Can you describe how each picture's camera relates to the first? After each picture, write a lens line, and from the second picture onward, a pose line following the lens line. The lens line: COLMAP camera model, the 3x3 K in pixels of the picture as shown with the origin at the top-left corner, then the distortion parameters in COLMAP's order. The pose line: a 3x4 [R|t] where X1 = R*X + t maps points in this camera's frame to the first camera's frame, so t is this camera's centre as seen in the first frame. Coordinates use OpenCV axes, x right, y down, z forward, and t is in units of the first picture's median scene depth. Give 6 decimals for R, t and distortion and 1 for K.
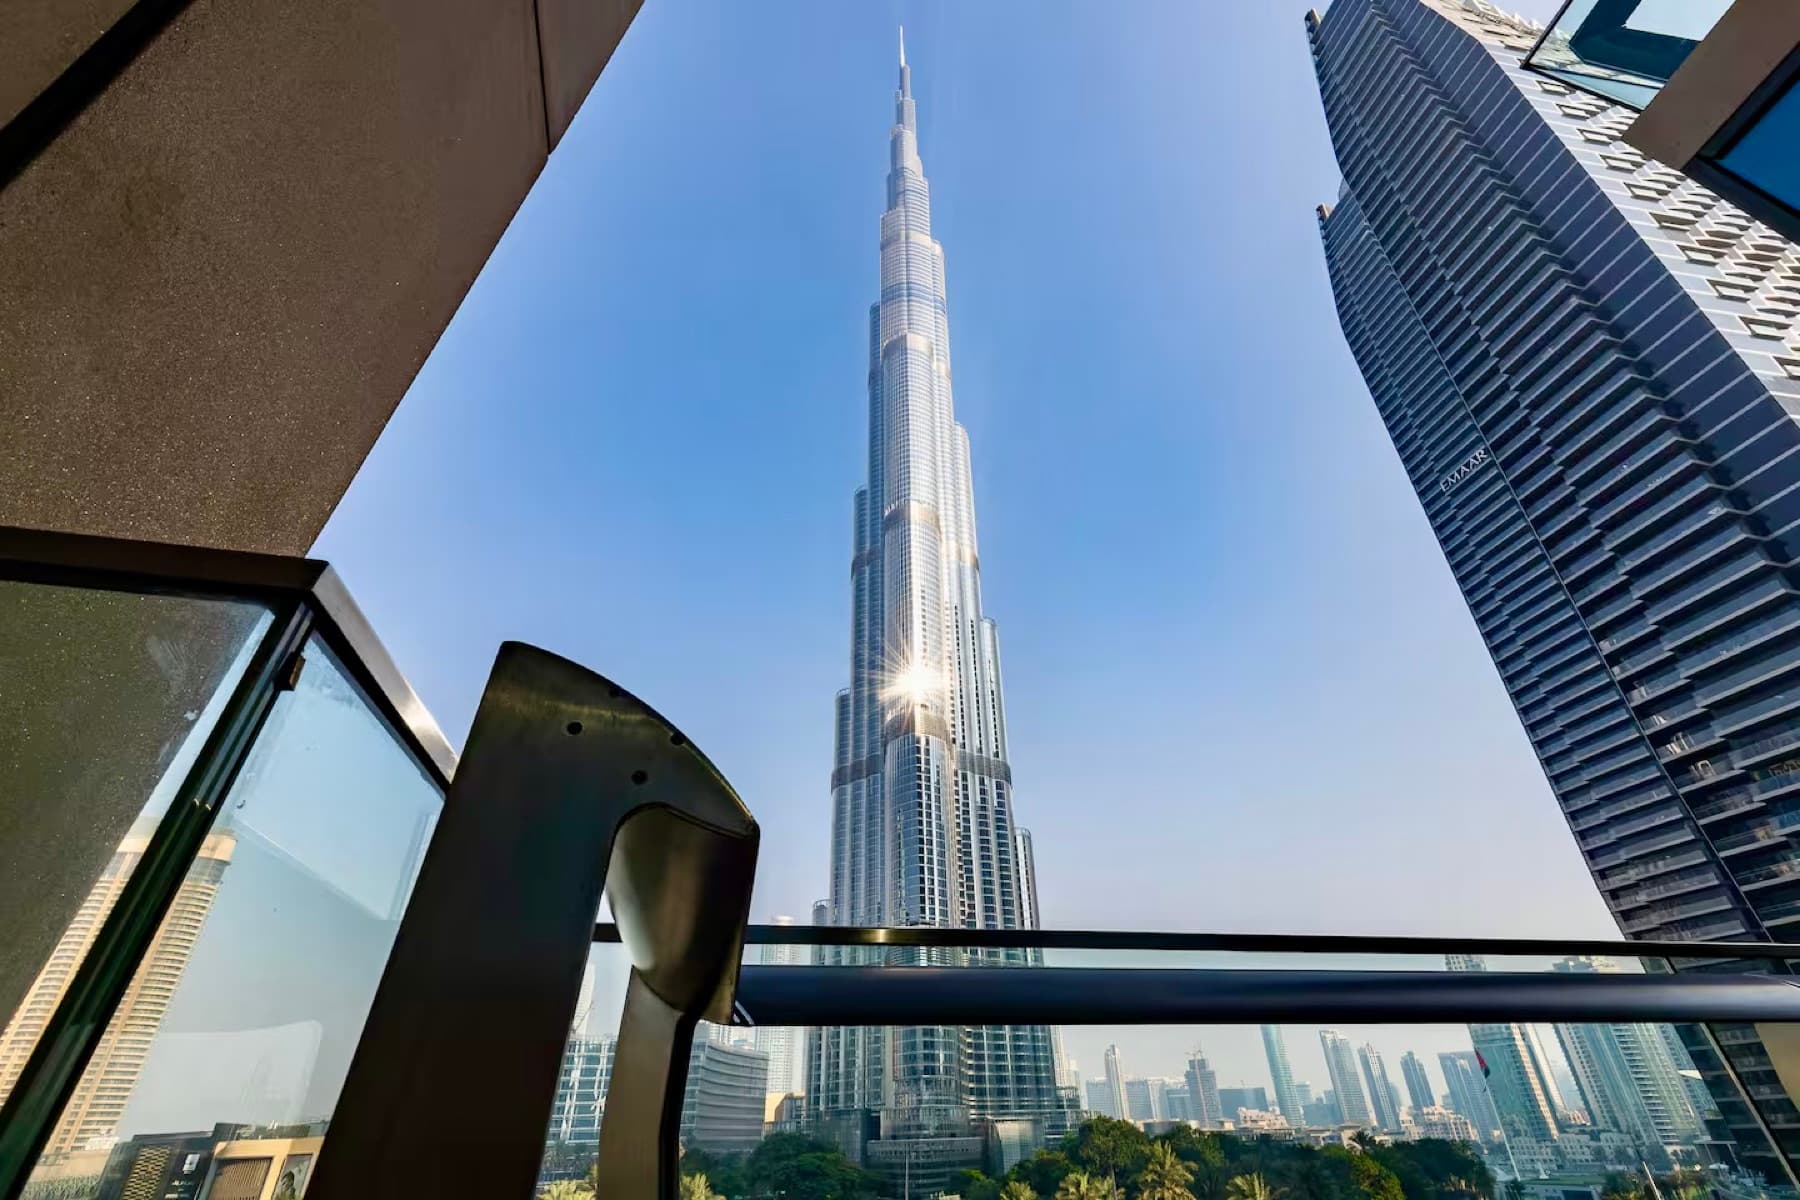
lens RADIAL K [[848.7, 0, 899.4], [0, 848.7, 611.0], [0, 0, 1]] dist [0.009559, -0.002889]
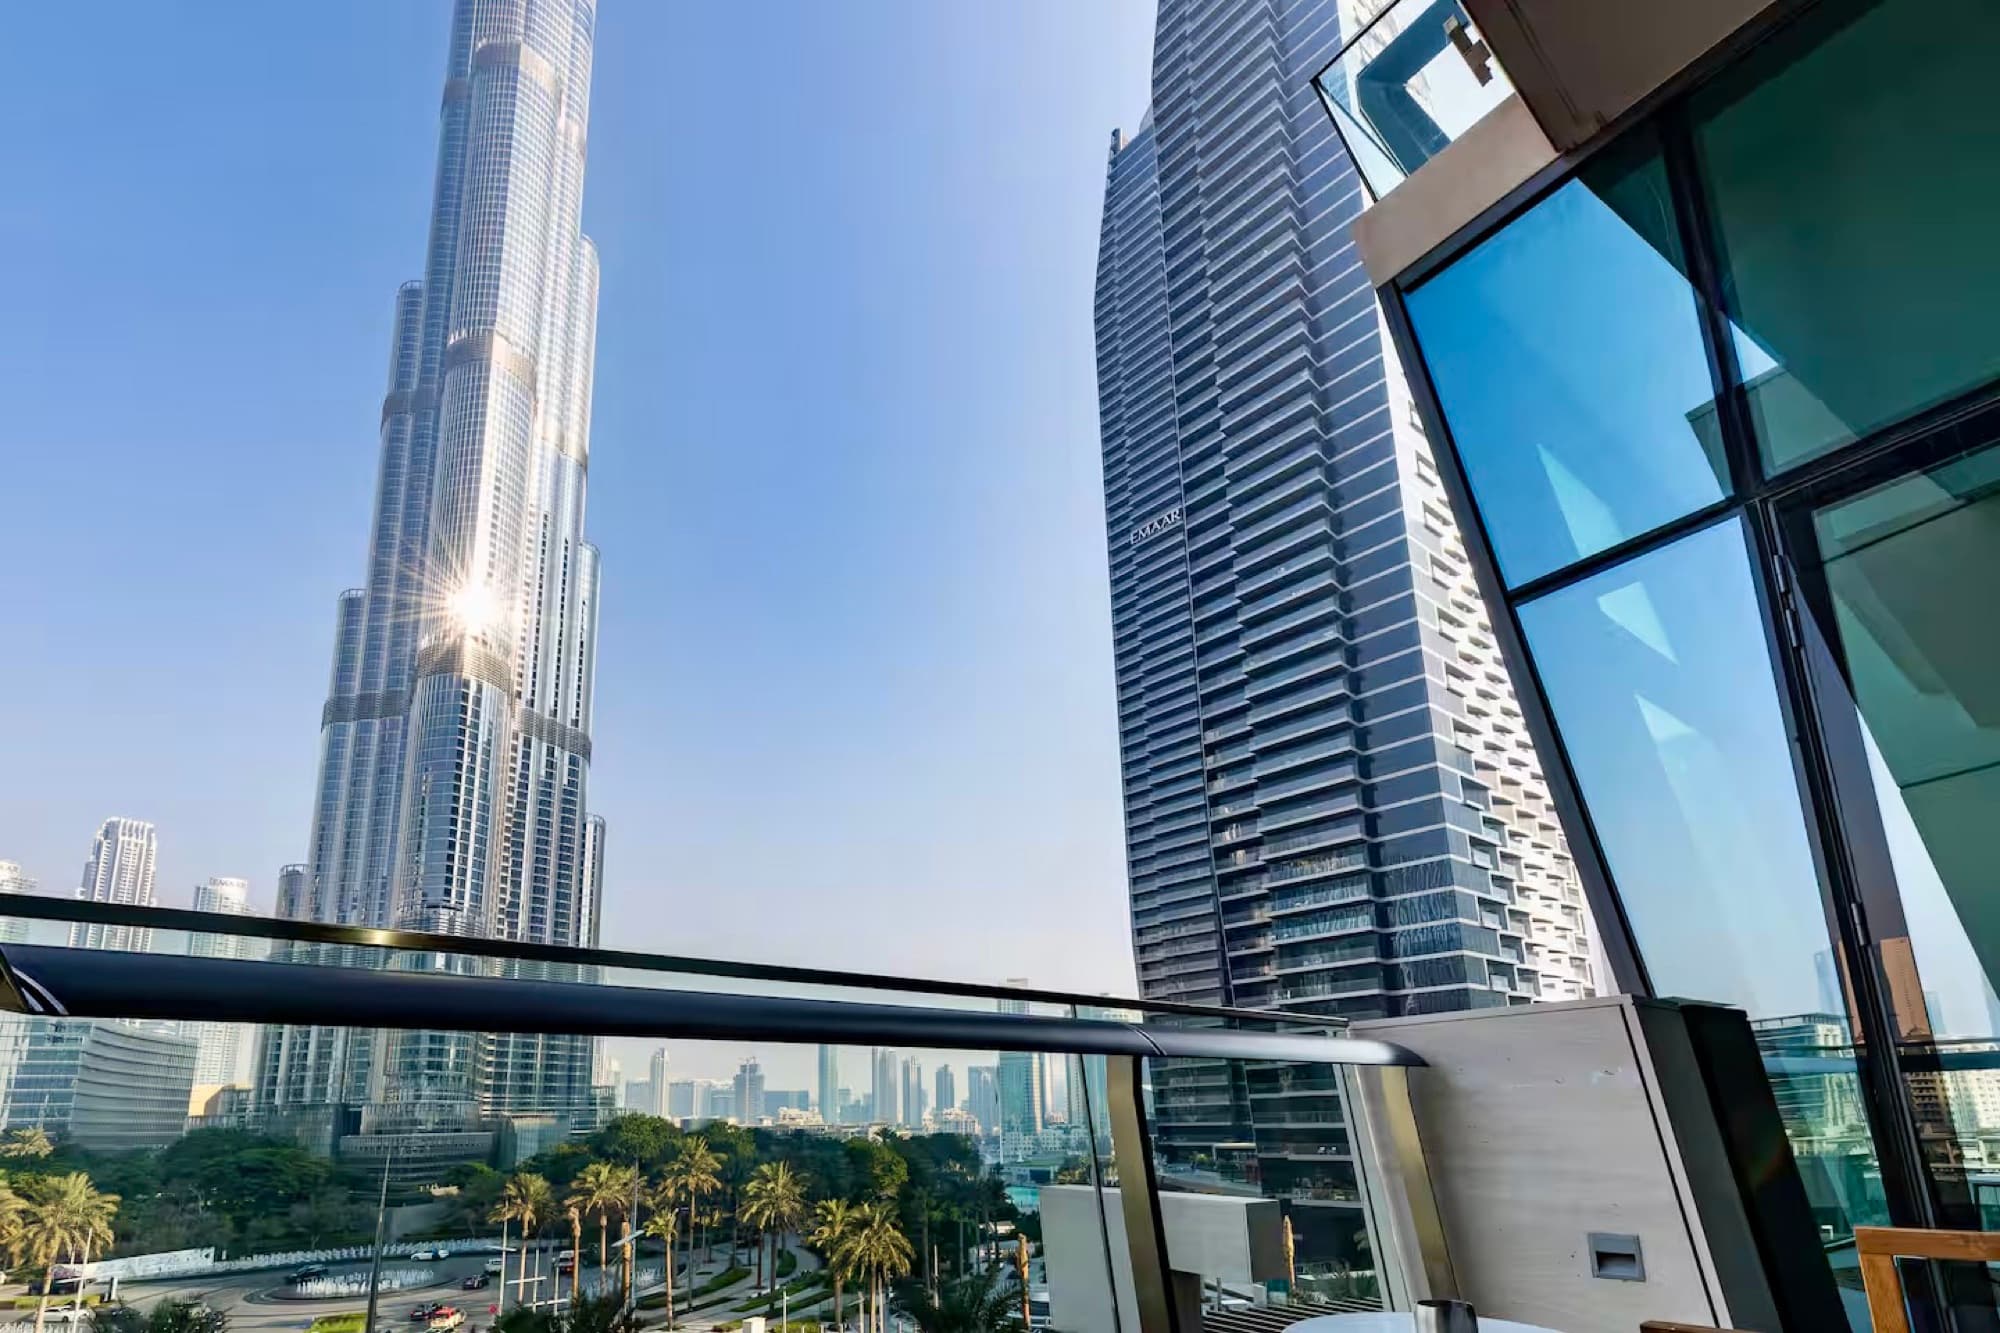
lens RADIAL K [[943.0, 0, 957.8], [0, 943.0, 600.6], [0, 0, 1]] dist [0.009559, -0.002889]
pose [[0.873098, 0.095776, 0.478044, -0.005098], [-0.255551, 0.924928, 0.281429, -0.297699], [-0.415202, -0.367880, 0.832029, 0.192432]]
